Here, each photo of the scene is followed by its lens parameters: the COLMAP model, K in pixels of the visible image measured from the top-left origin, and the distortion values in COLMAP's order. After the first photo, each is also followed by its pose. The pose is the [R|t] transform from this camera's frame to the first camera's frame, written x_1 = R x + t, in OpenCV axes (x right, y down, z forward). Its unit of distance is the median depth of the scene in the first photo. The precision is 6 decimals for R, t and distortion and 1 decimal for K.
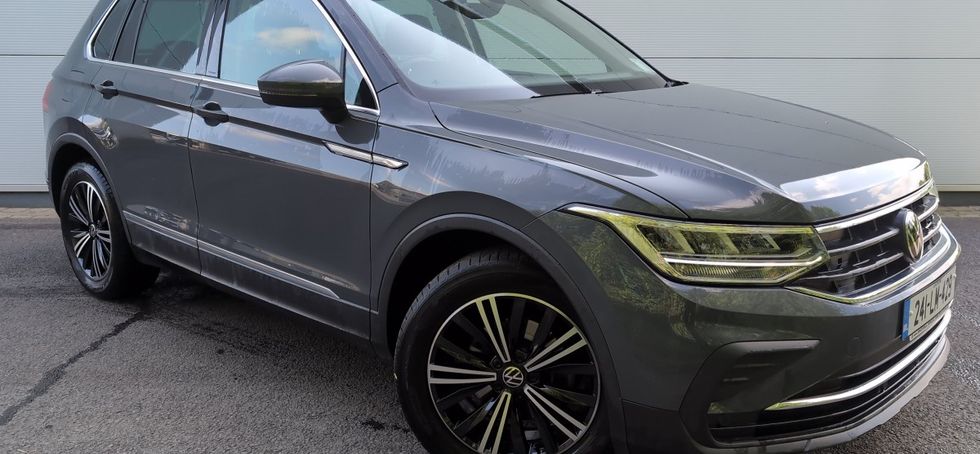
lens RADIAL K [[767.8, 0, 490.2], [0, 767.8, 222.5], [0, 0, 1]] dist [0.012832, -0.011994]
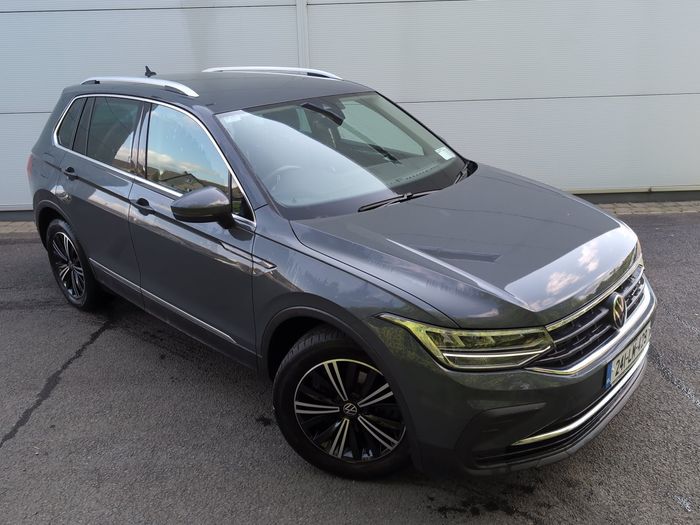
lens RADIAL K [[545.6, 0, 349.0], [0, 545.6, 264.3], [0, 0, 1]] dist [0.007520, -0.008172]
pose [[0.999529, -0.025814, -0.016589, 0.044148], [0.027832, 0.990337, 0.135859, -0.192910], [0.012922, -0.136256, 0.990589, -0.025854]]
